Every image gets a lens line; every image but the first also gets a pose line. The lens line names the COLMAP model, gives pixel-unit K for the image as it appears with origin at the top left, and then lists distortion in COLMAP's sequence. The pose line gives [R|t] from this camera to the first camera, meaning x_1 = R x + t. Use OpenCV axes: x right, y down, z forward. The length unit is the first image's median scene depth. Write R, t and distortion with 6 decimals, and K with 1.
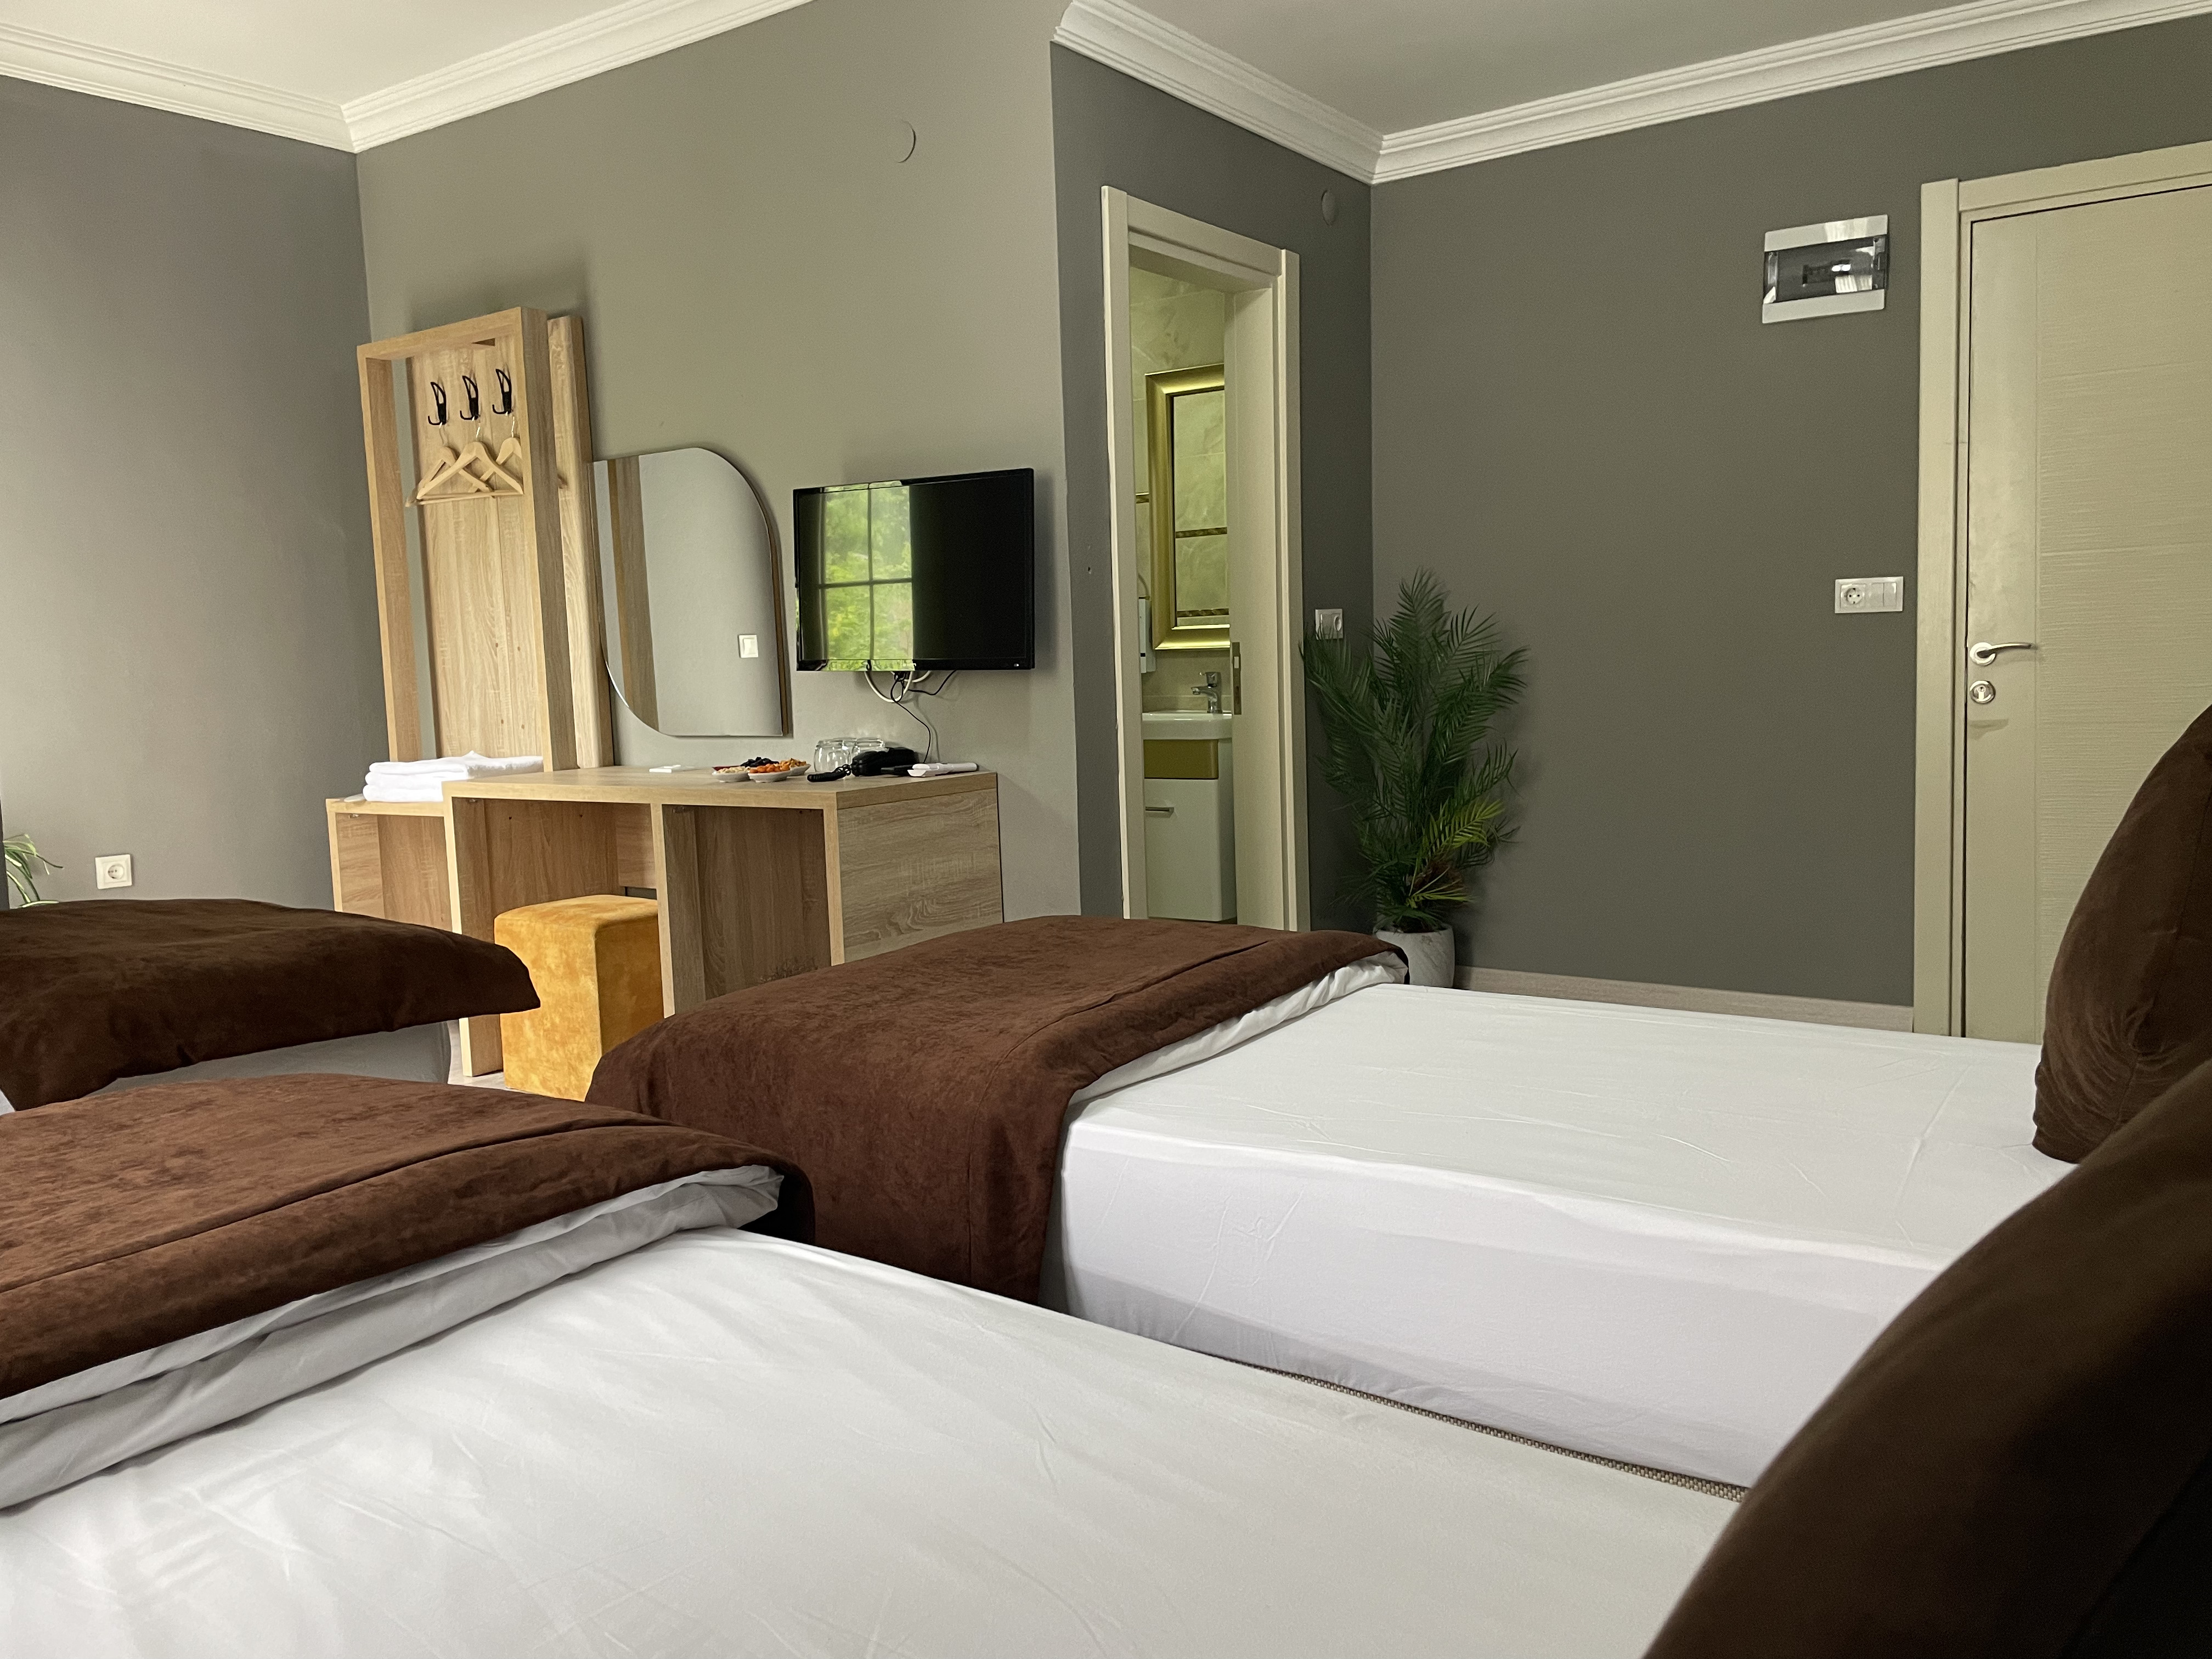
lens RADIAL K [[1658.9, 0, 1115.3], [0, 1658.9, 819.2], [0, 0, 1]] dist [0.099743, -0.139691]
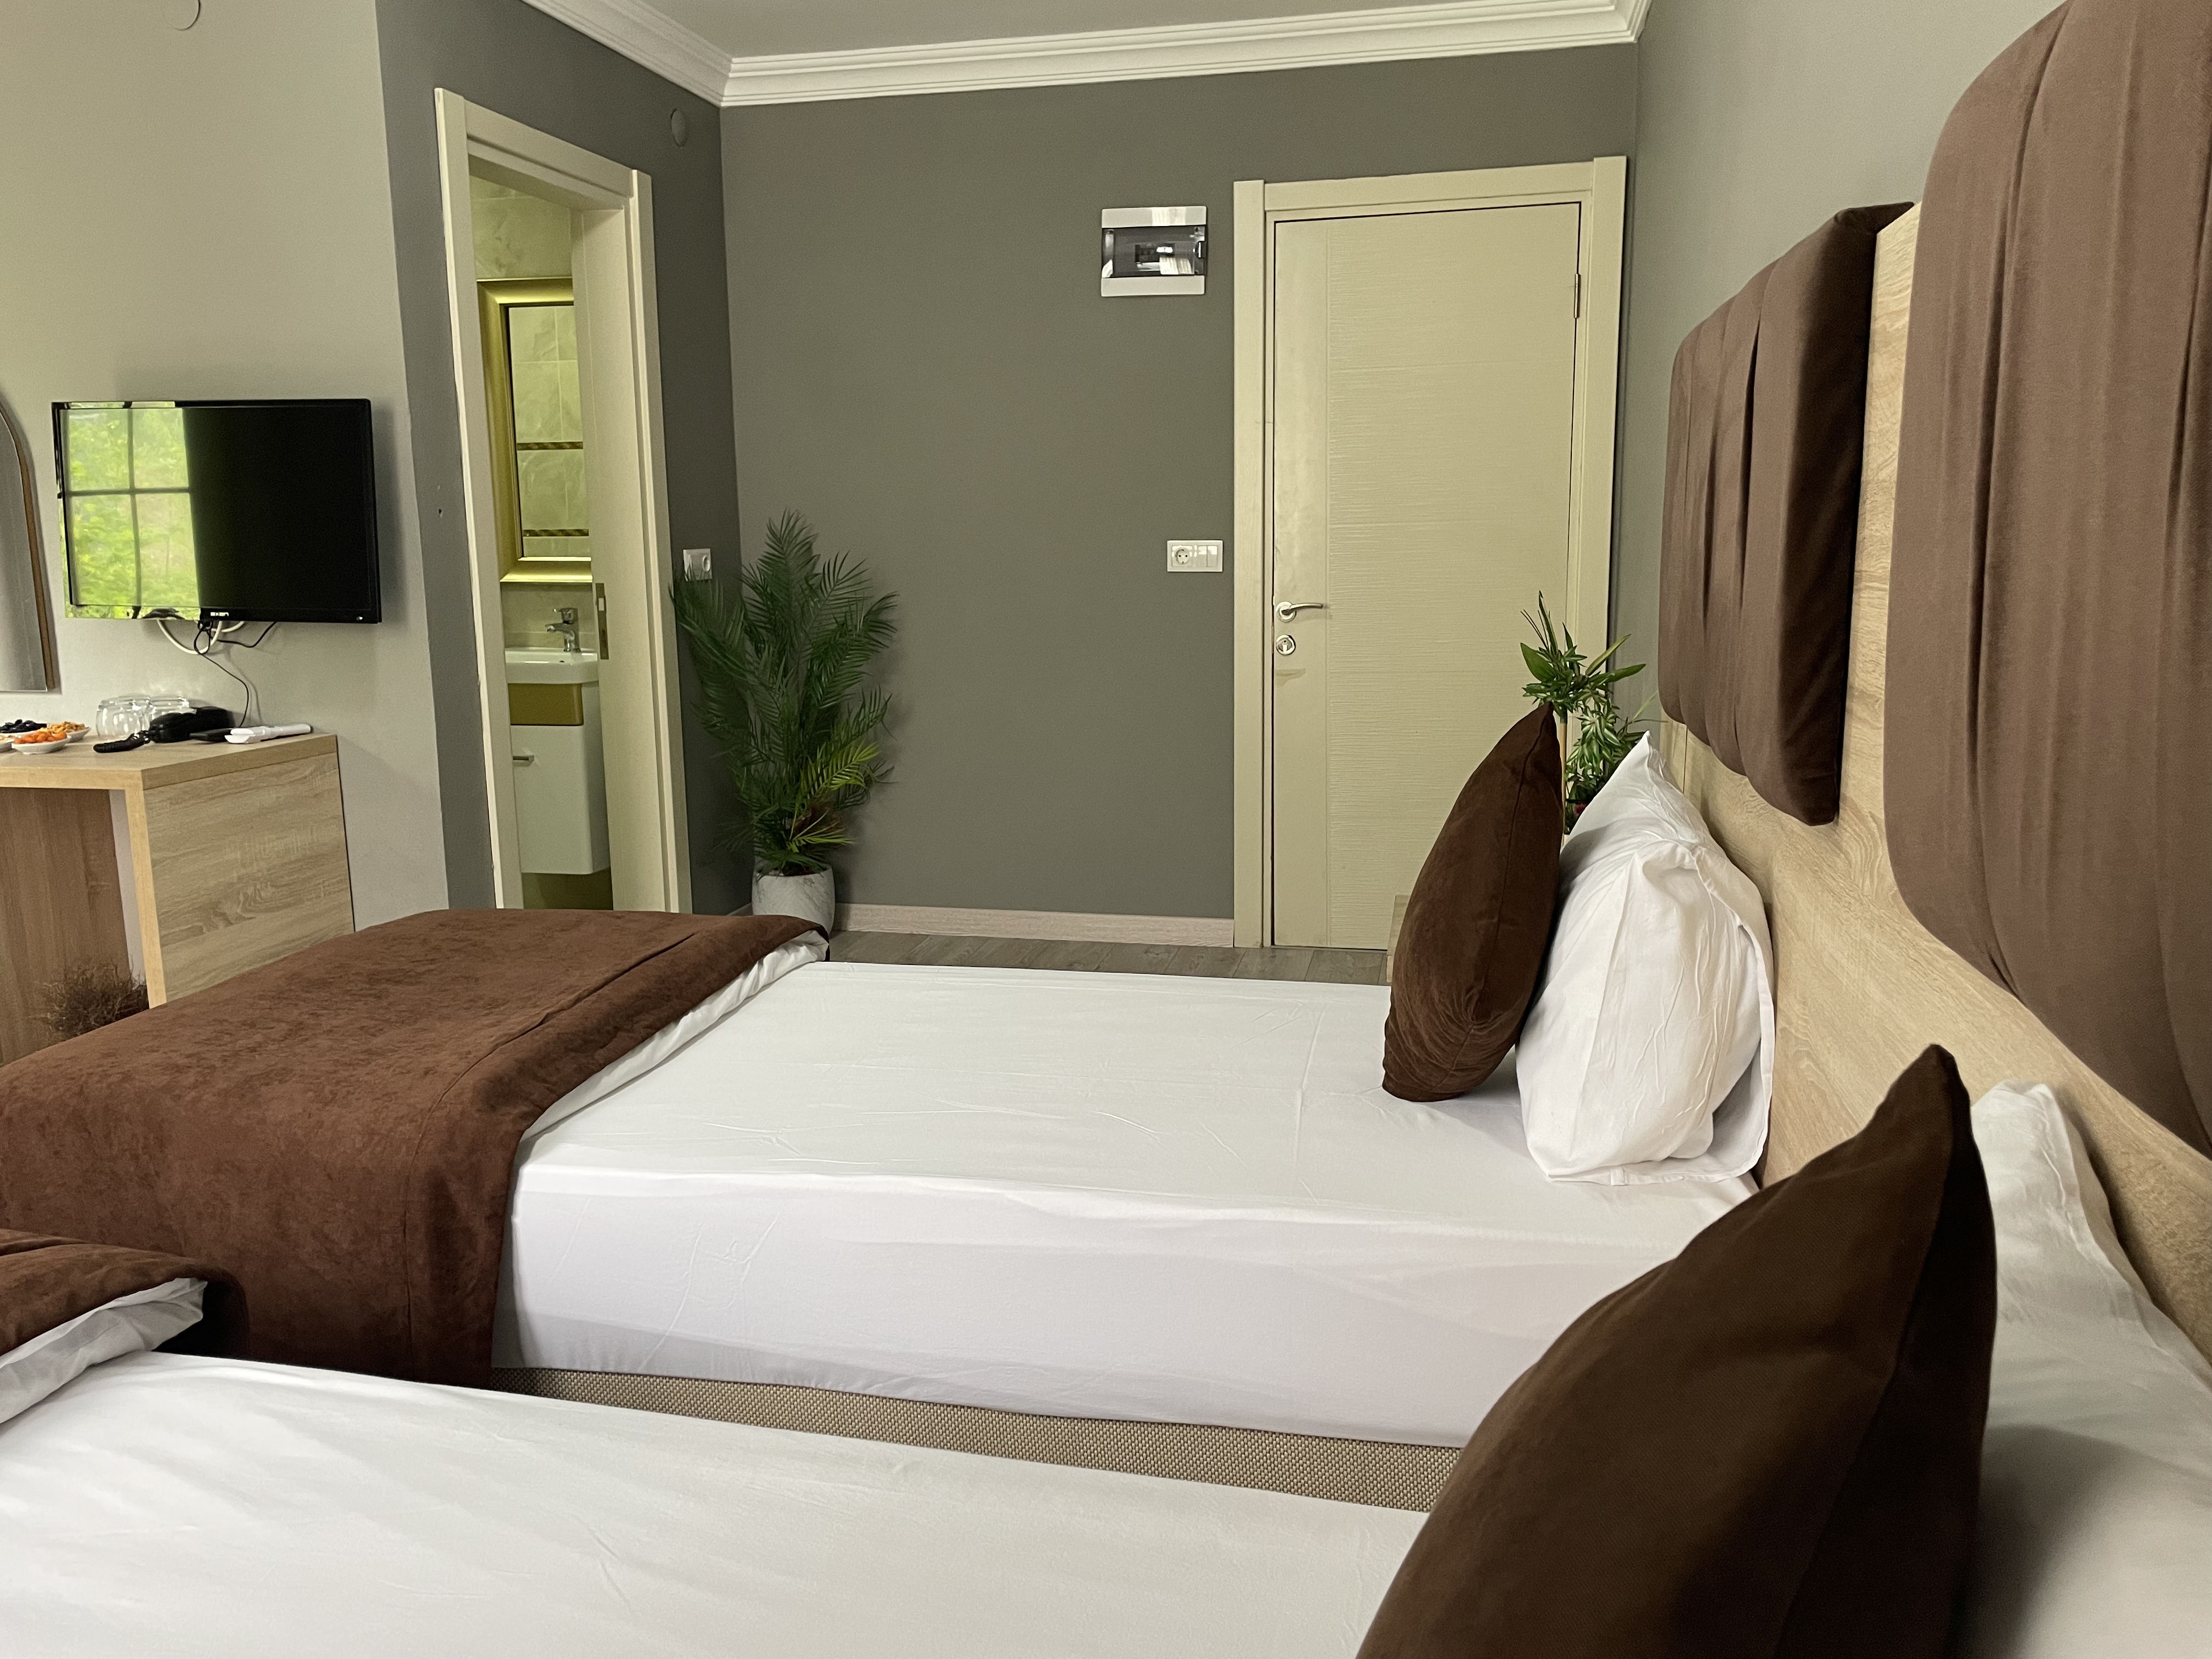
lens RADIAL K [[1658.9, 0, 1115.3], [0, 1658.9, 819.2], [0, 0, 1]] dist [0.099743, -0.139691]
pose [[0.921706, -0.041507, 0.385663, -0.036586], [0.017529, 0.997700, 0.065483, -0.035161], [-0.387494, -0.053596, 0.920313, -0.003533]]
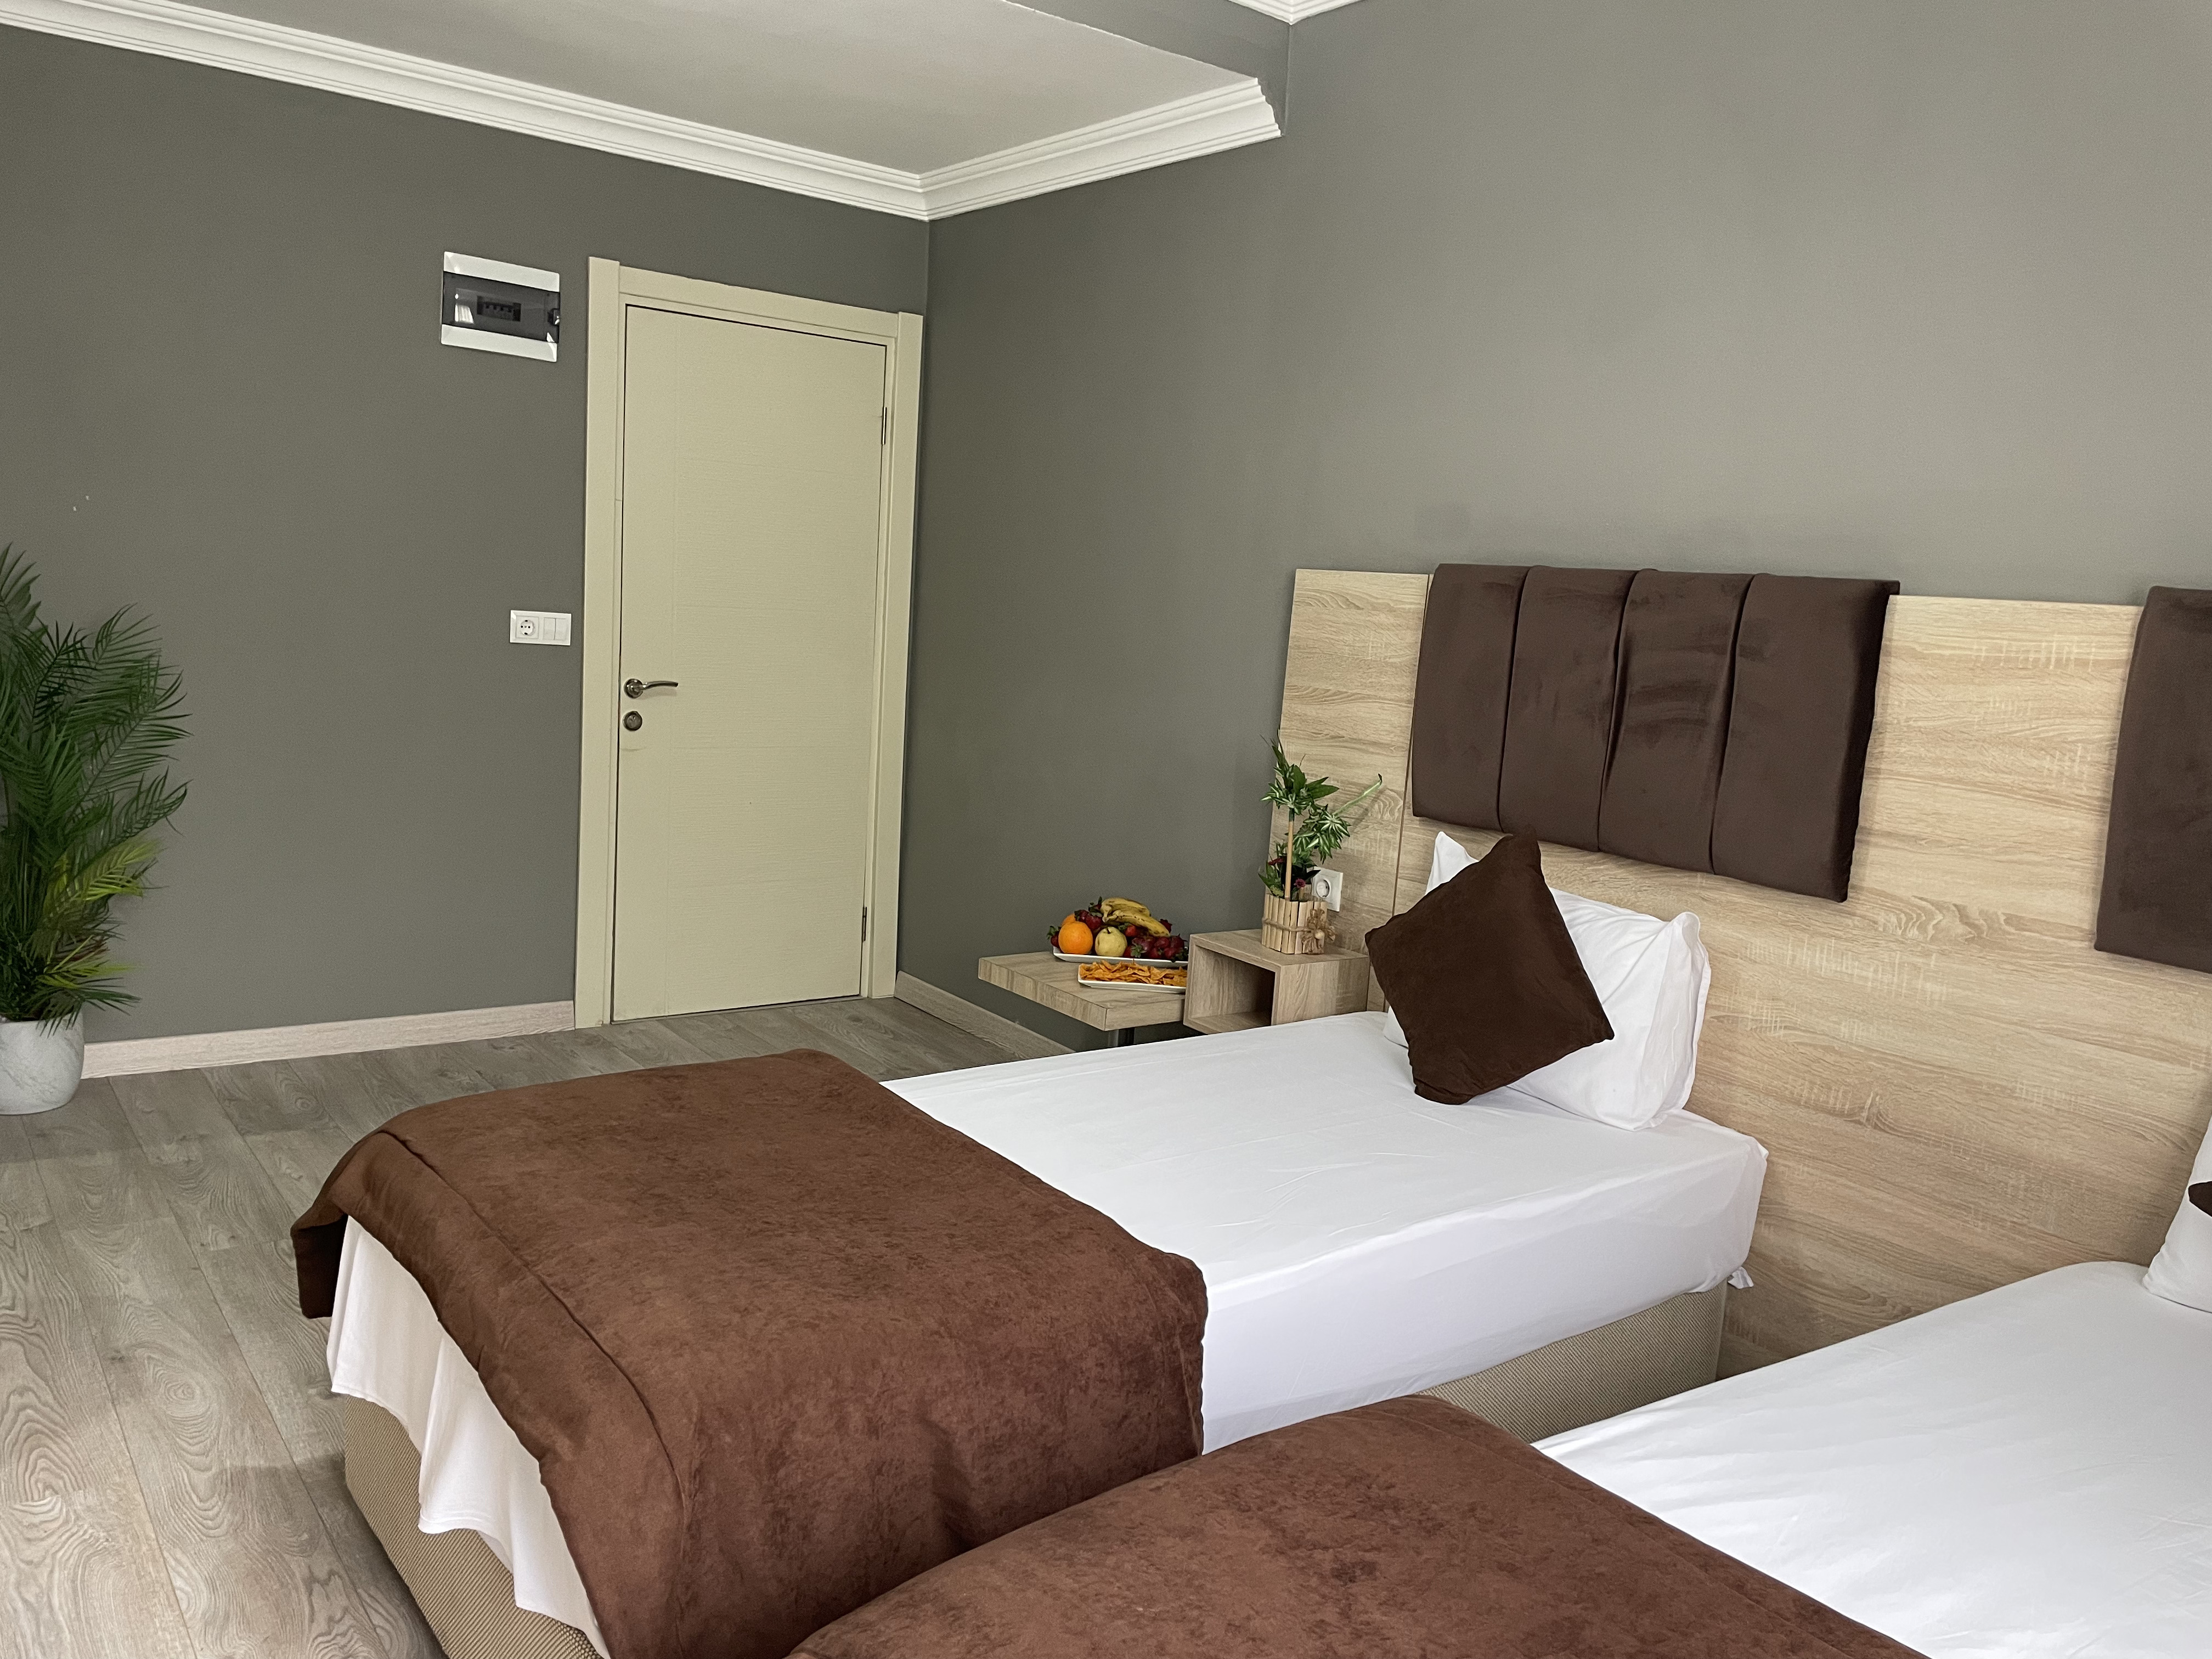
lens RADIAL K [[1659.4, 0, 1106.0], [0, 1659.4, 829.5], [0, 0, 1]] dist [0.103959, -0.141031]
pose [[0.314476, -0.081378, 0.945771, -0.501074], [0.011252, 0.996568, 0.082007, -0.097559], [-0.949199, -0.015147, 0.314312, 0.351676]]
